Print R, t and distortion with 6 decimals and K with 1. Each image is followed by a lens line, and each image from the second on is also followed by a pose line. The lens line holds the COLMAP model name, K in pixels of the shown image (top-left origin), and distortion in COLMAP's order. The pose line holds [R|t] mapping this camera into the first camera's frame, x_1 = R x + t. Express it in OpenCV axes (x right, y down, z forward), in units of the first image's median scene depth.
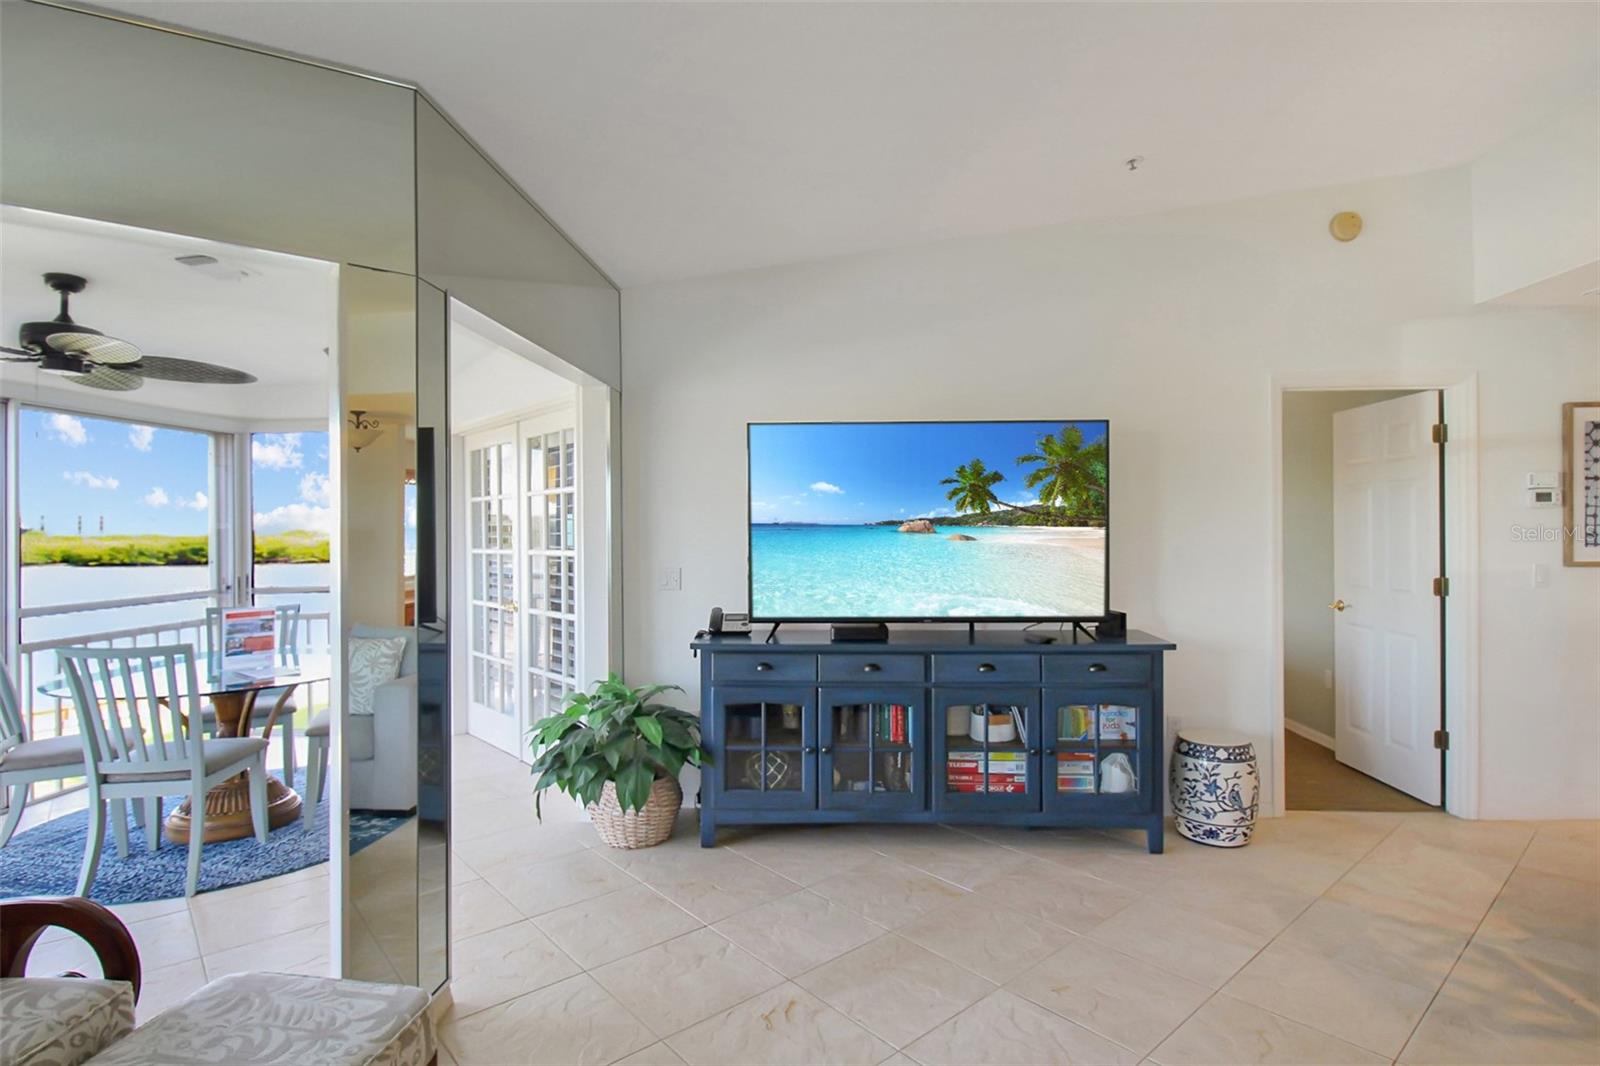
lens RADIAL K [[807.1, 0, 809.2], [0, 807.1, 531.0], [0, 0, 1]] dist [-0.001122, -0.012012]
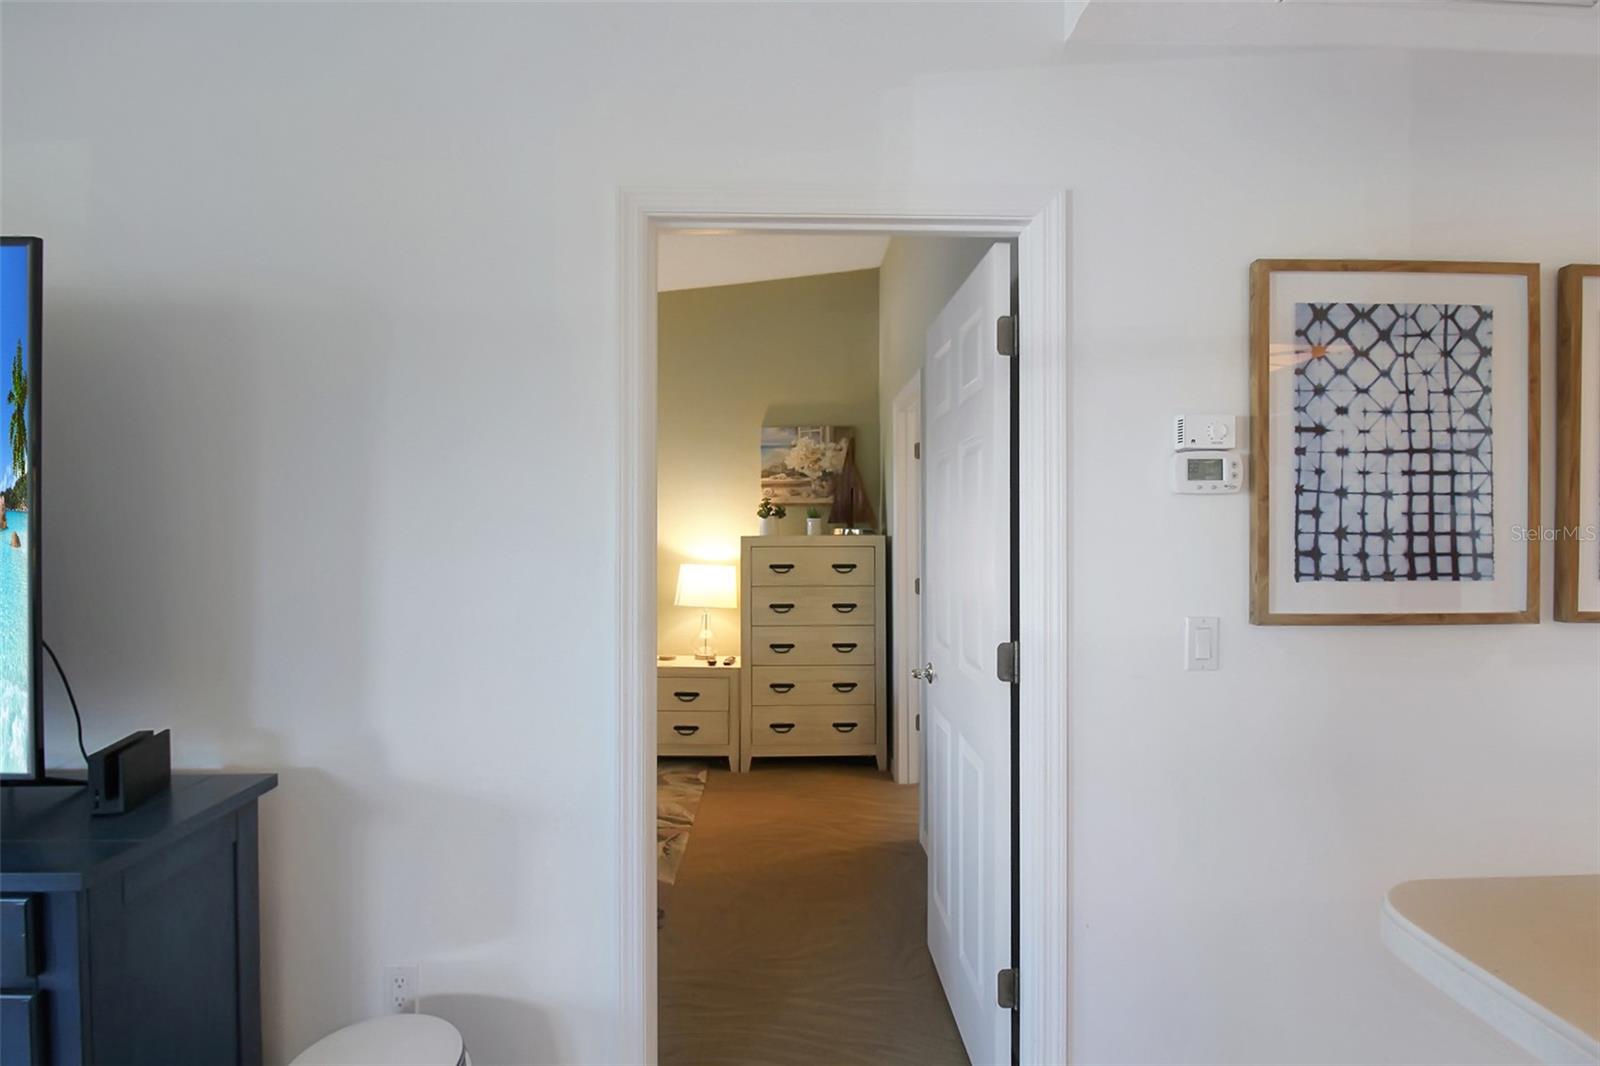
lens RADIAL K [[807.1, 0, 809.2], [0, 807.1, 531.0], [0, 0, 1]] dist [-0.001122, -0.012012]
pose [[0.996620, 0.010149, 0.081526, 0.661324], [-0.009445, 0.999915, -0.009011, -0.001810], [-0.081610, 0.008211, 0.996630, 0.567490]]
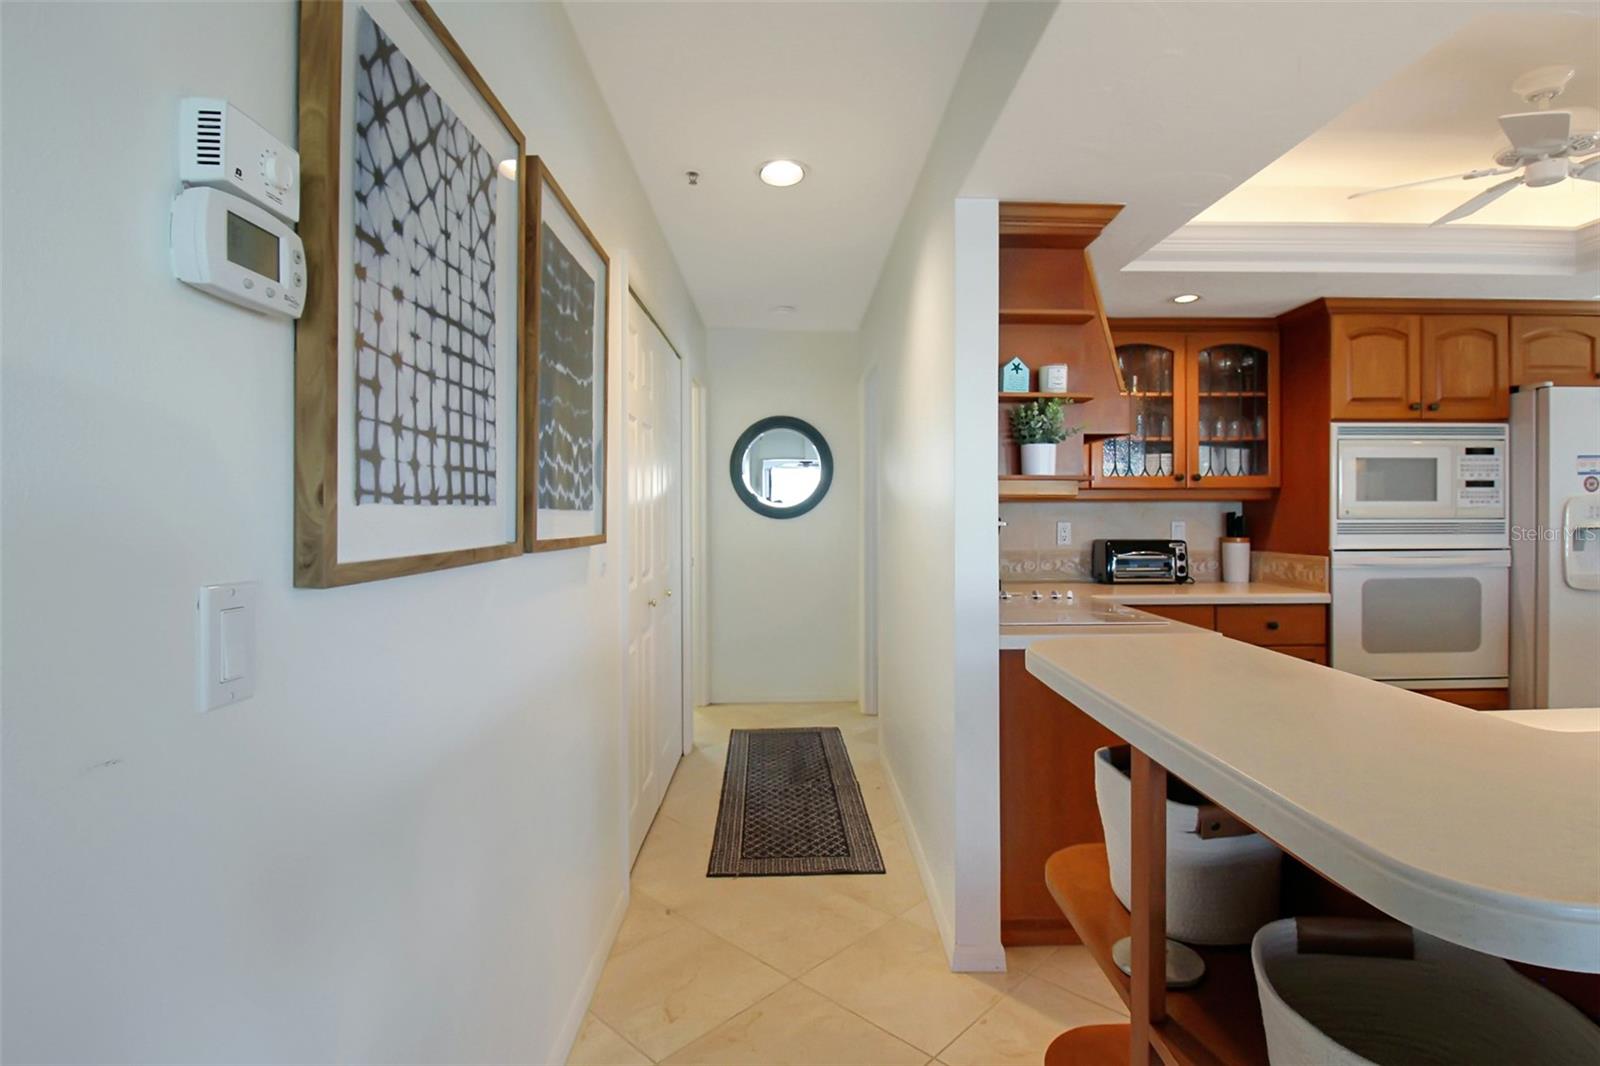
lens RADIAL K [[804.4, 0, 813.2], [0, 804.4, 508.5], [0, 0, 1]] dist [-0.002045, -0.001855]
pose [[-0.089347, 0.012257, 0.995925, 0.708340], [0.008747, 0.999895, -0.011521, 0.025798], [-0.995962, 0.007682, -0.089445, 0.880003]]
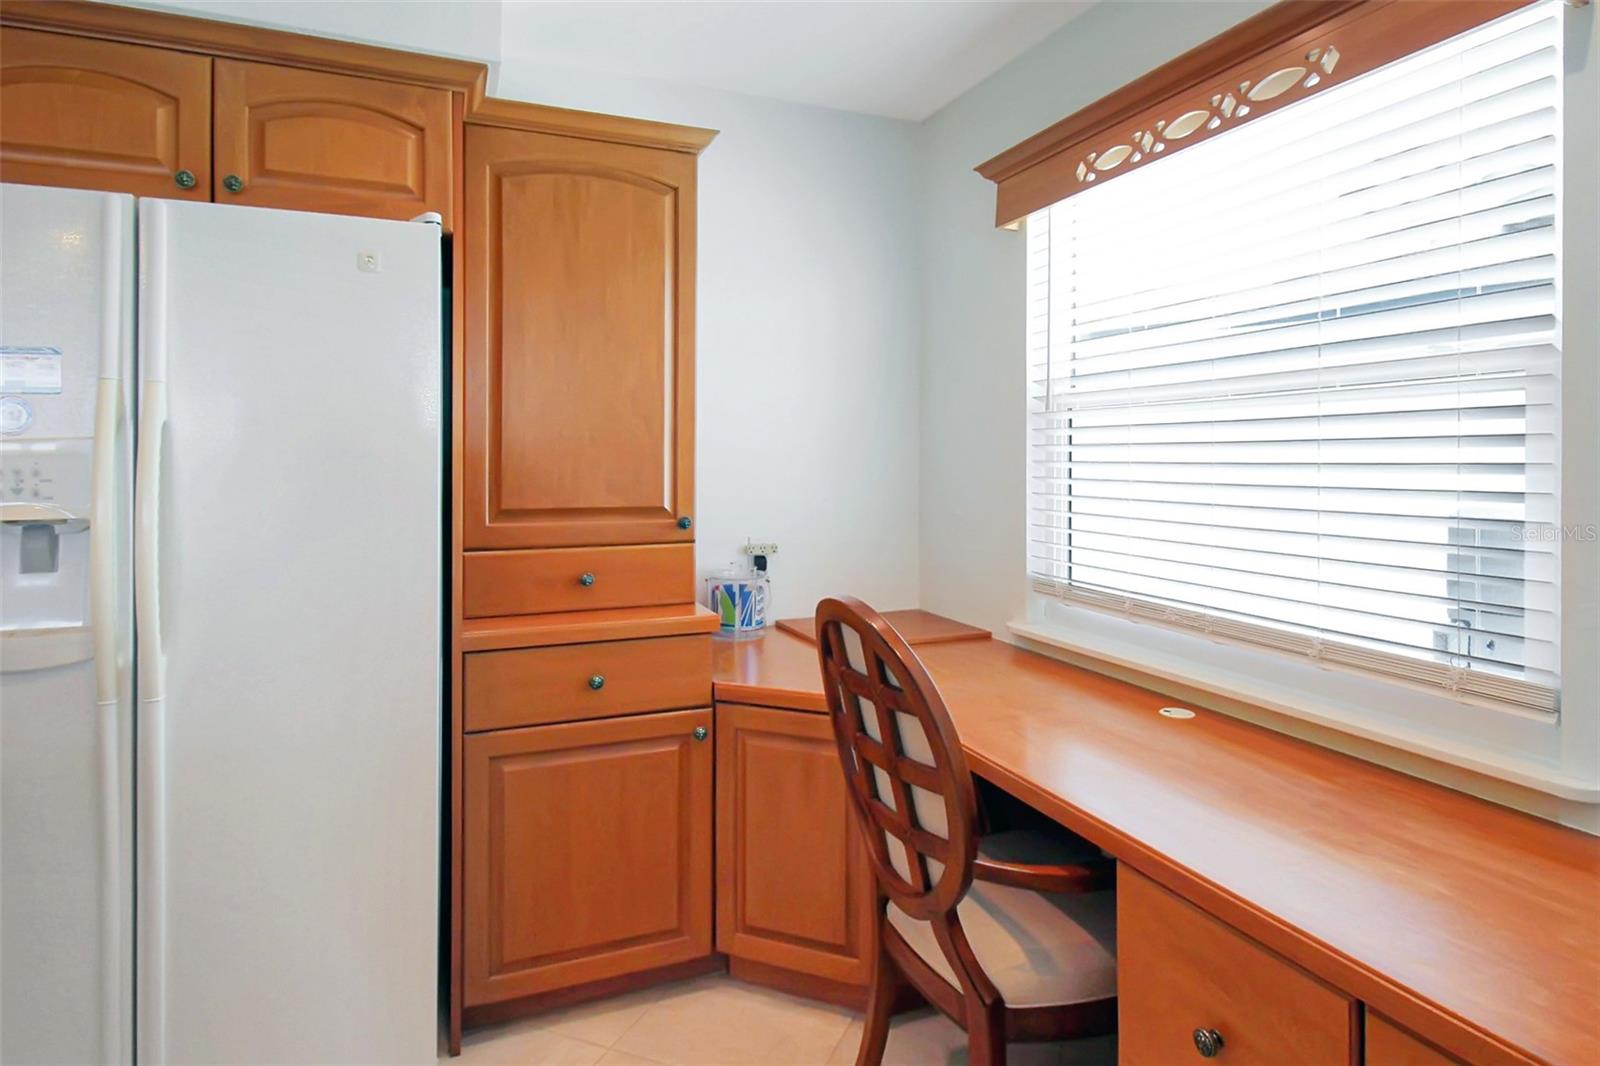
lens RADIAL K [[872.0, 0, 798.2], [0, 872.0, 464.6], [0, 0, 1]] dist [0.032117, -0.038616]
pose [[-0.429211, 0.003182, 0.903199, 0.976807], [0.006674, 0.999978, -0.000351, 0.021411], [-0.903180, 0.005877, -0.429223, -0.168175]]
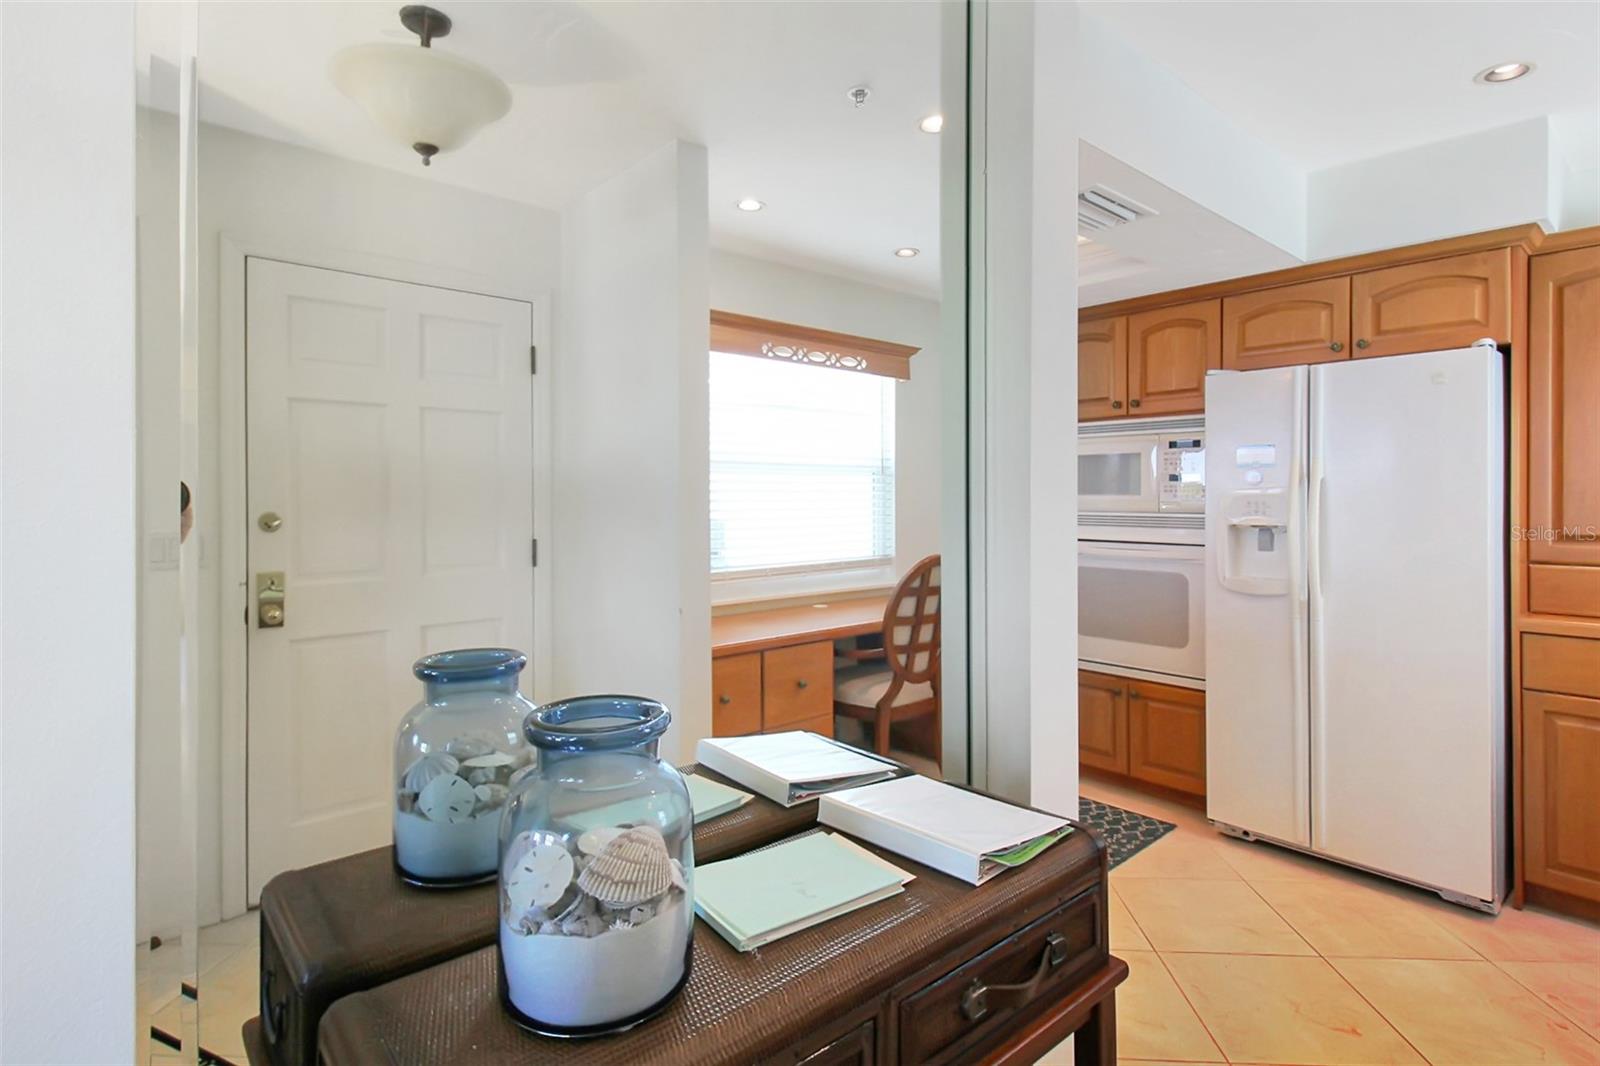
lens RADIAL K [[813.5, 0, 802.0], [0, 813.5, 496.7], [0, 0, 1]] dist [-0.001156, -0.009417]
pose [[0.713636, 0.007137, 0.700481, 0.614851], [-0.002701, 0.999969, -0.007437, 0.023269], [-0.700512, 0.003415, 0.713633, -0.272708]]
